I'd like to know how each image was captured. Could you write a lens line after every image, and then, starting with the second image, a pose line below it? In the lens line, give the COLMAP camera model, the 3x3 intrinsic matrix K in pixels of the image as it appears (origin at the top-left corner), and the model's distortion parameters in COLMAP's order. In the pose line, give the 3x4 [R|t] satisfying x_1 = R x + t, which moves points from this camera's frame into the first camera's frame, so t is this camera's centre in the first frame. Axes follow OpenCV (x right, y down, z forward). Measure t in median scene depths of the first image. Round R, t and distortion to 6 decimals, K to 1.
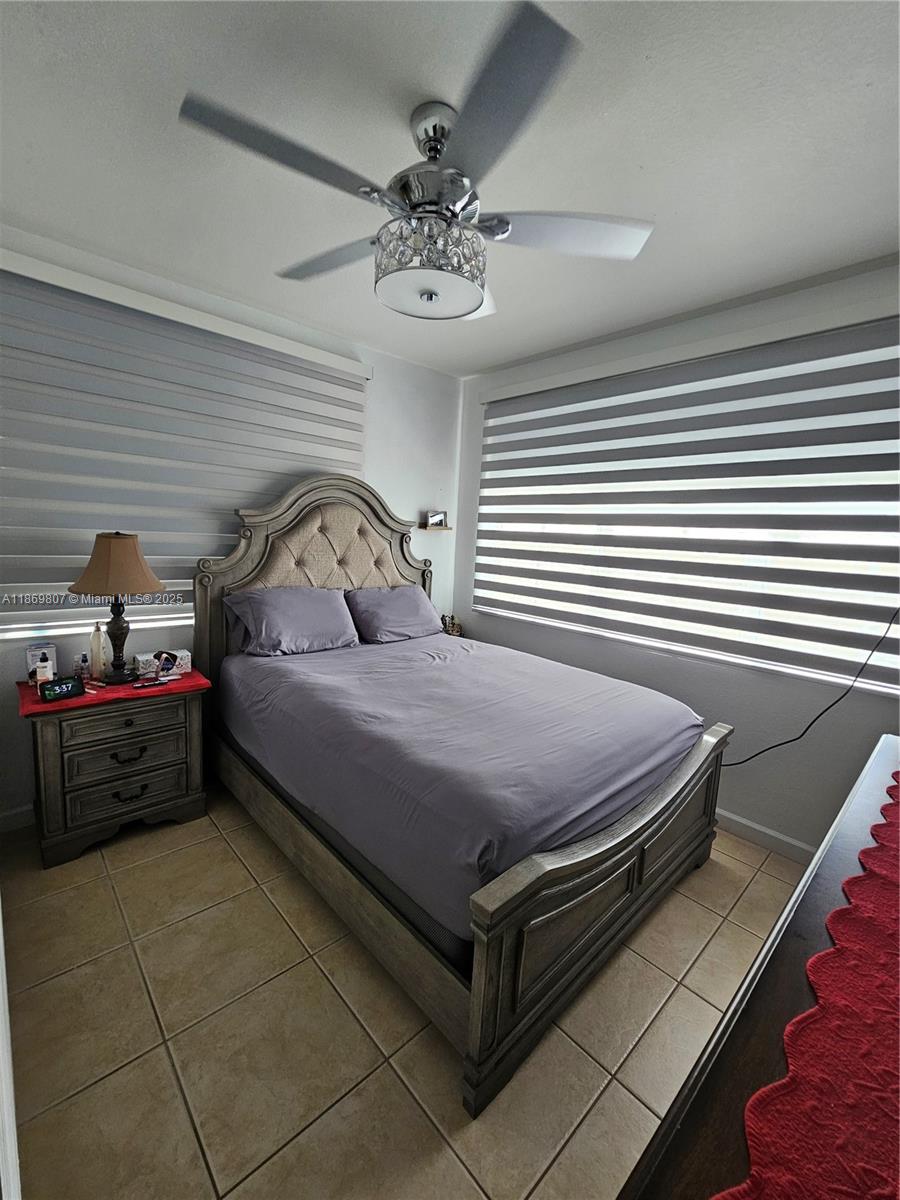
lens RADIAL K [[491.3, 0, 452.7], [0, 491.3, 601.0], [0, 0, 1]] dist [0.004879, 0.000320]
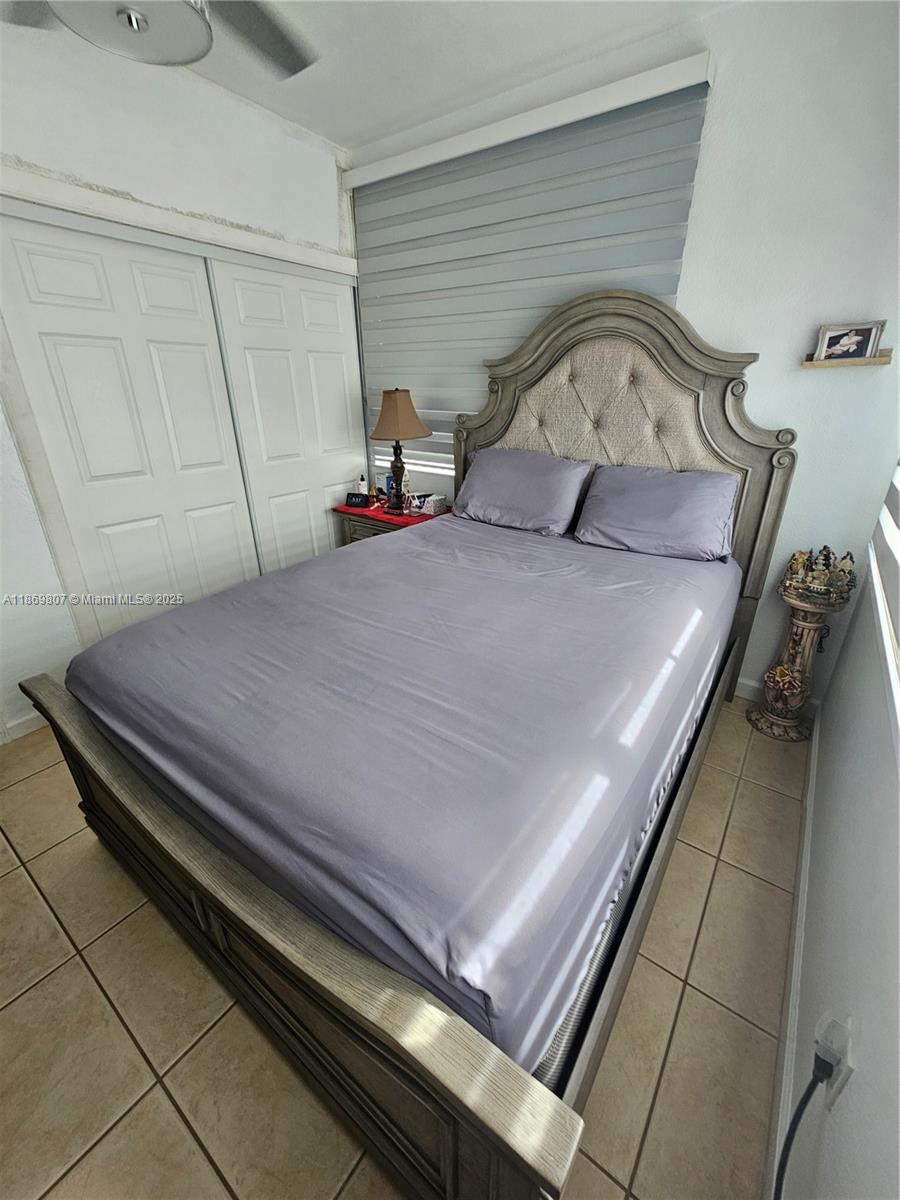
lens RADIAL K [[491.3, 0, 461.3], [0, 491.3, 594.3], [0, 0, 1]] dist [0.004879, 0.000320]
pose [[0.196679, 0.339446, -0.919834, 0.561305], [-0.132373, 0.938761, 0.318127, -0.053779], [0.971491, 0.059192, 0.229568, 0.733451]]
